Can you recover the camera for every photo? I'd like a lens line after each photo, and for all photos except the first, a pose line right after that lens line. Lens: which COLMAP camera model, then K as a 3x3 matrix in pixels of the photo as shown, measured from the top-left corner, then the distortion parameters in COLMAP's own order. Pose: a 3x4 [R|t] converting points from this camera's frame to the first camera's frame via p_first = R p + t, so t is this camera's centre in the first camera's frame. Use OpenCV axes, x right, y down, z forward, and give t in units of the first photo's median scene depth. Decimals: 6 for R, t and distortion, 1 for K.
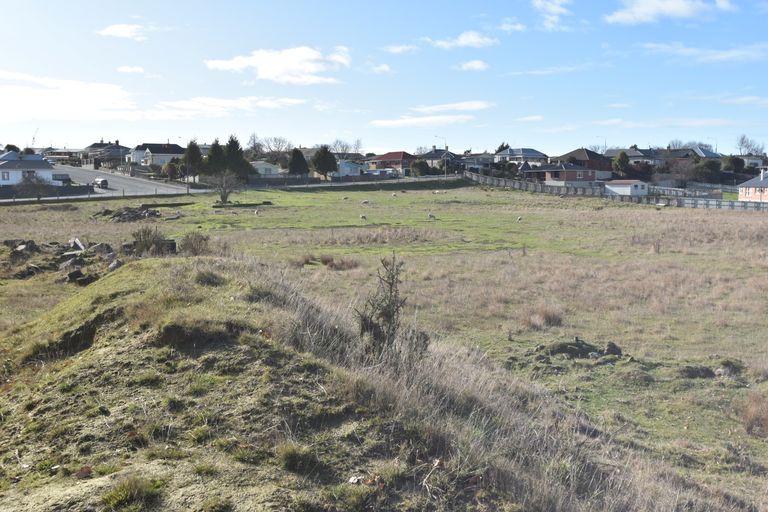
lens RADIAL K [[792.4, 0, 385.3], [0, 792.4, 252.9], [0, 0, 1]] dist [-0.067992, 0.000000]
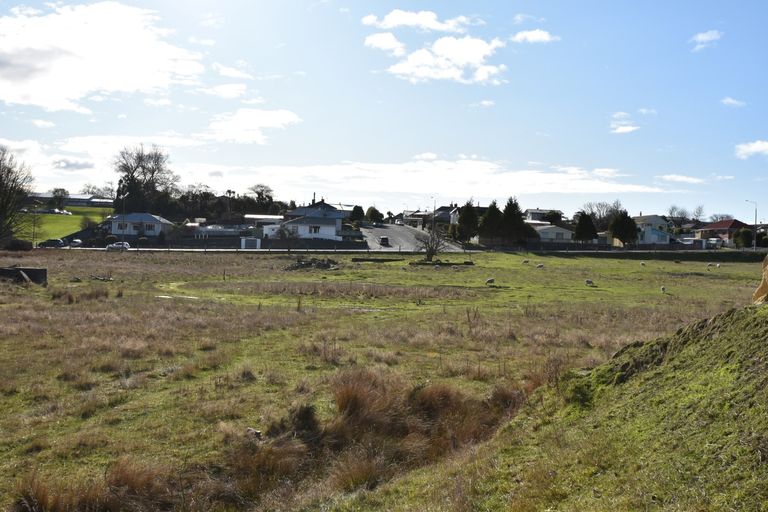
lens RADIAL K [[792.4, 0, 383.5], [0, 792.4, 256.0], [0, 0, 1]] dist [-0.067992, 0.000000]
pose [[0.847769, 0.043713, -0.528560, 0.450077], [-0.085579, 0.994813, -0.054988, -0.010124], [0.523415, 0.091851, 0.847113, 0.105150]]
